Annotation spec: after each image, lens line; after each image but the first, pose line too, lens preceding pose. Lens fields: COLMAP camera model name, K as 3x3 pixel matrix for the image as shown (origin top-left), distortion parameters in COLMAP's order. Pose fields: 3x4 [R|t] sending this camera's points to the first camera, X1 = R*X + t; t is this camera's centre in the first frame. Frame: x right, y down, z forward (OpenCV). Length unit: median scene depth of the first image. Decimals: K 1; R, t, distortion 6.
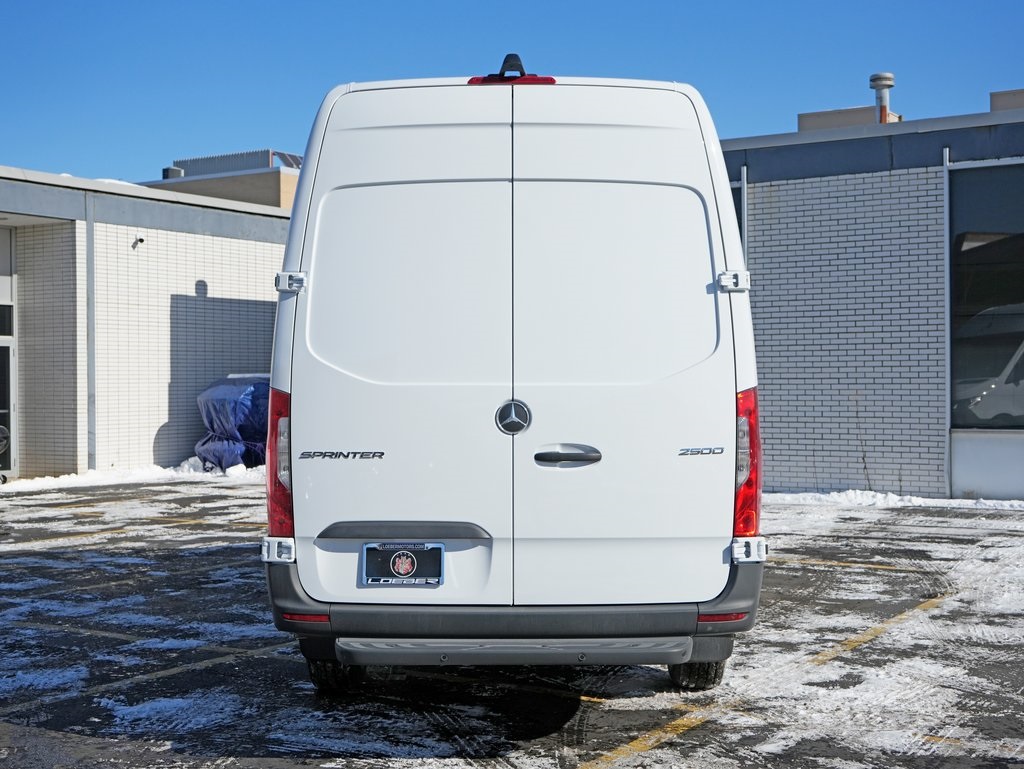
lens RADIAL K [[1410.6, 0, 512.0], [0, 1410.6, 384.5], [0, 0, 1]] dist [0.004852, 0.002382]
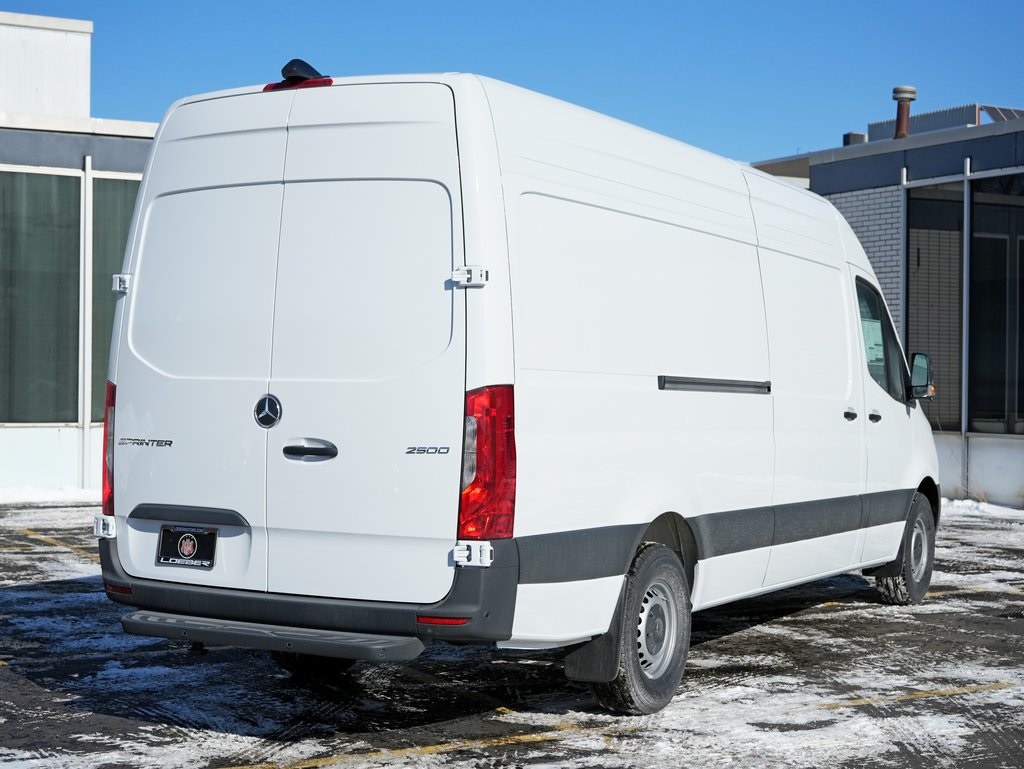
lens RADIAL K [[1684.7, 0, 512.0], [0, 1684.7, 384.5], [0, 0, 1]] dist [-0.005104, -0.123065]
pose [[0.876079, 0.015876, -0.481905, 0.750736], [-0.016064, 0.999864, 0.003737, -0.003894], [0.481899, 0.004467, 0.876215, -0.000418]]
